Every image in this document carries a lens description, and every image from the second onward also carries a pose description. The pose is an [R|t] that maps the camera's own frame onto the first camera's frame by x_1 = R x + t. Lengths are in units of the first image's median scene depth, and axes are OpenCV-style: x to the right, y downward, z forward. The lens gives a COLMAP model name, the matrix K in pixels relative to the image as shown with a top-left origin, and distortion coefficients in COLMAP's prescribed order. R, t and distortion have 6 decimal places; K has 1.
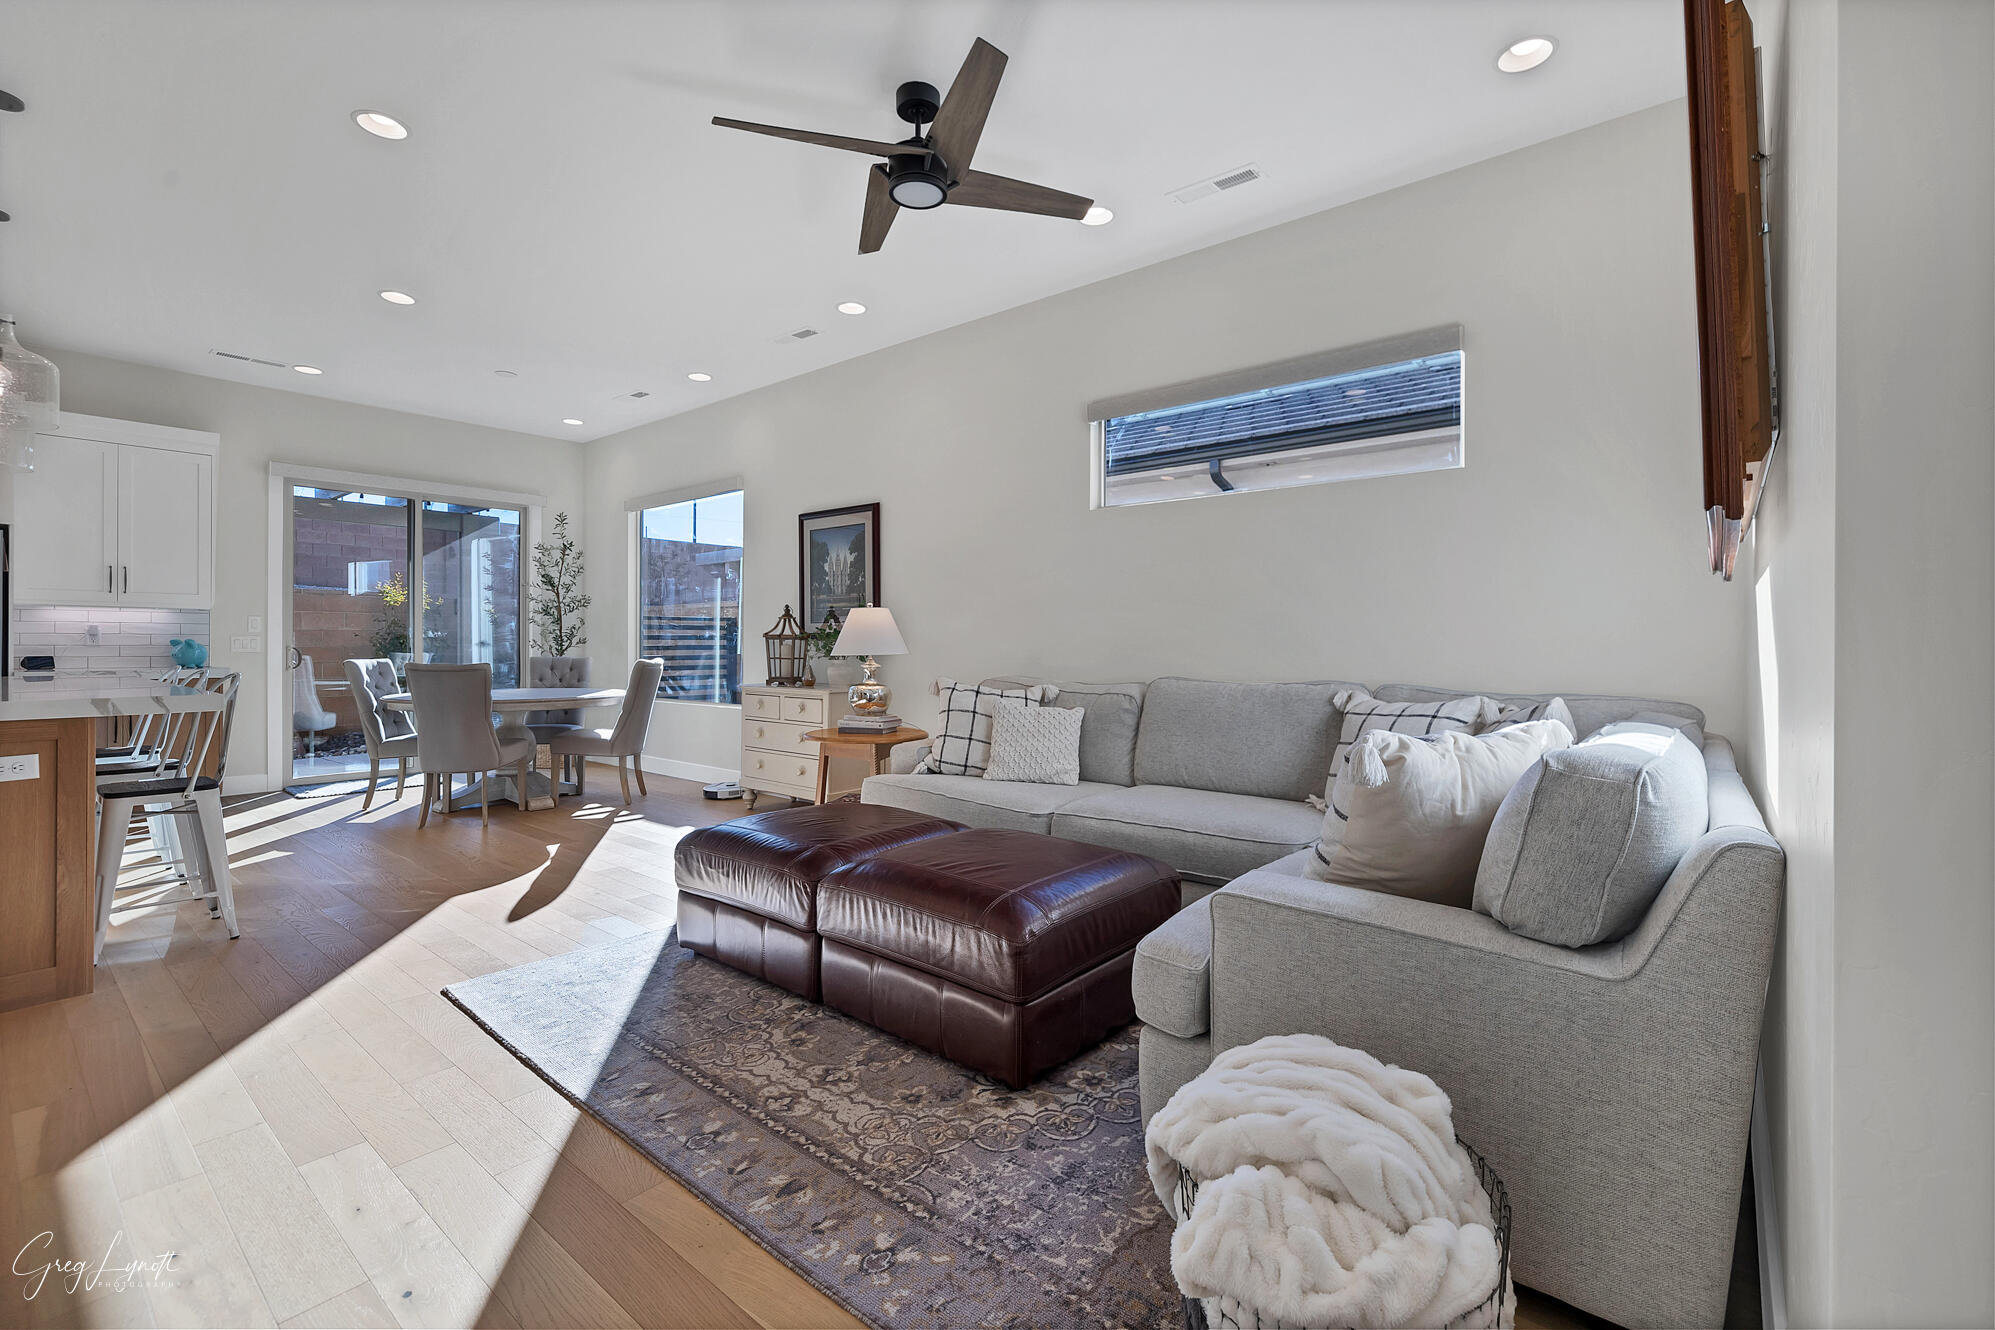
lens RADIAL K [[862.6, 0, 1011.3], [0, 862.6, 651.0], [0, 0, 1]] dist [0.000551, 0.000846]
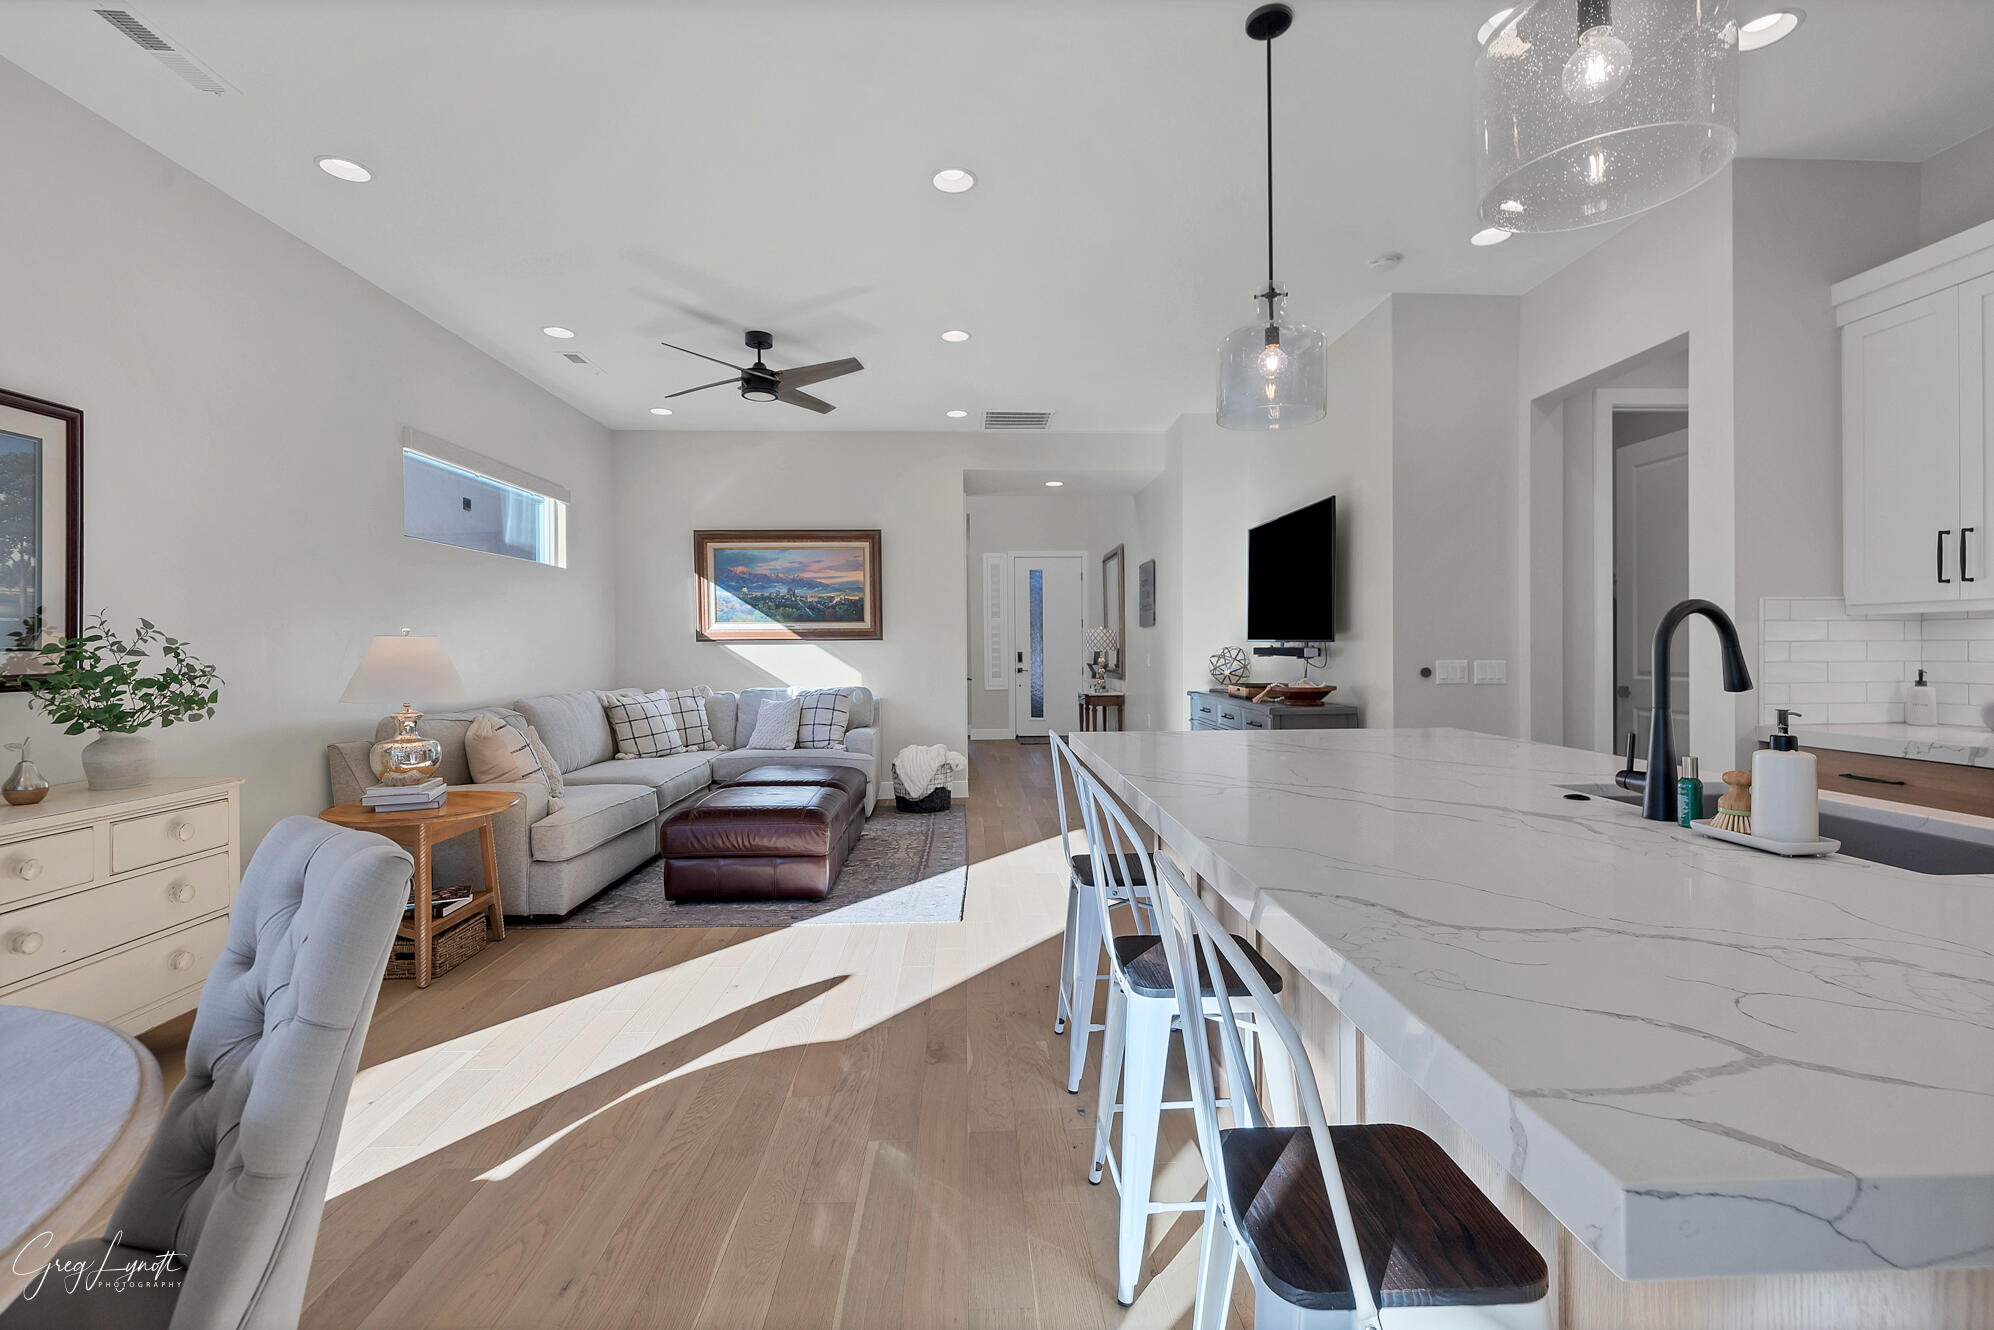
lens RADIAL K [[862.2, 0, 1006.5], [0, 862.2, 649.4], [0, 0, 1]] dist [0.000551, 0.000846]
pose [[-0.672888, -0.000925, 0.739744, -0.641263], [0.010864, 0.999879, 0.011132, -0.025326], [-0.739664, 0.015528, -0.672797, 0.689827]]
